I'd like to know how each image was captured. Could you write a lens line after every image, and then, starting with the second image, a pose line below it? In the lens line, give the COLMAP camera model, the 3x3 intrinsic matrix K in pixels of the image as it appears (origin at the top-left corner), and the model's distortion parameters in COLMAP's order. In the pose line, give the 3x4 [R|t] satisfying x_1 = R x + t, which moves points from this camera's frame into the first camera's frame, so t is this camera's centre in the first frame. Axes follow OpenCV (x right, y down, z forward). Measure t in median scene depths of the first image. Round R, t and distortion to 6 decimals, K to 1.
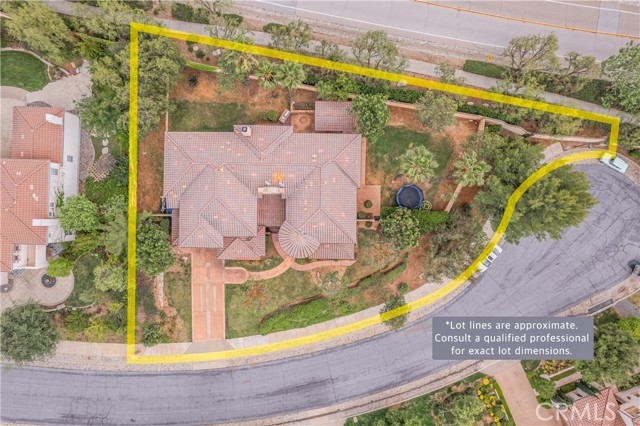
lens RADIAL K [[411.9, 0, 321.7], [0, 411.9, 212.5], [0, 0, 1]] dist [-0.043918, 0.023696]
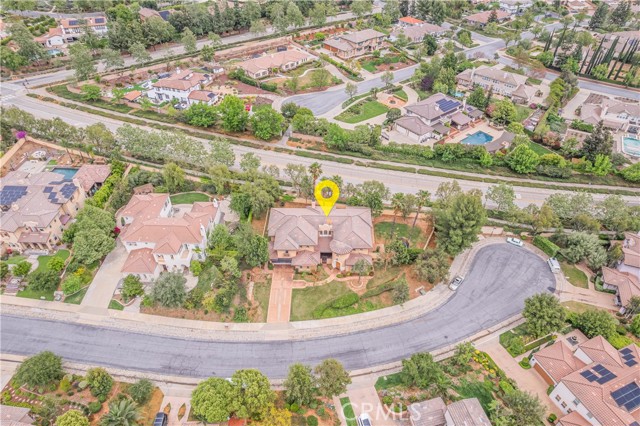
lens RADIAL K [[411.9, 0, 320.2], [0, 411.9, 212.9], [0, 0, 1]] dist [-0.043918, 0.023696]
pose [[0.999984, 0.005674, -0.000397, -0.127290], [-0.003933, 0.639398, -0.768866, 1.184452], [-0.004109, 0.768855, 0.639410, -0.231691]]
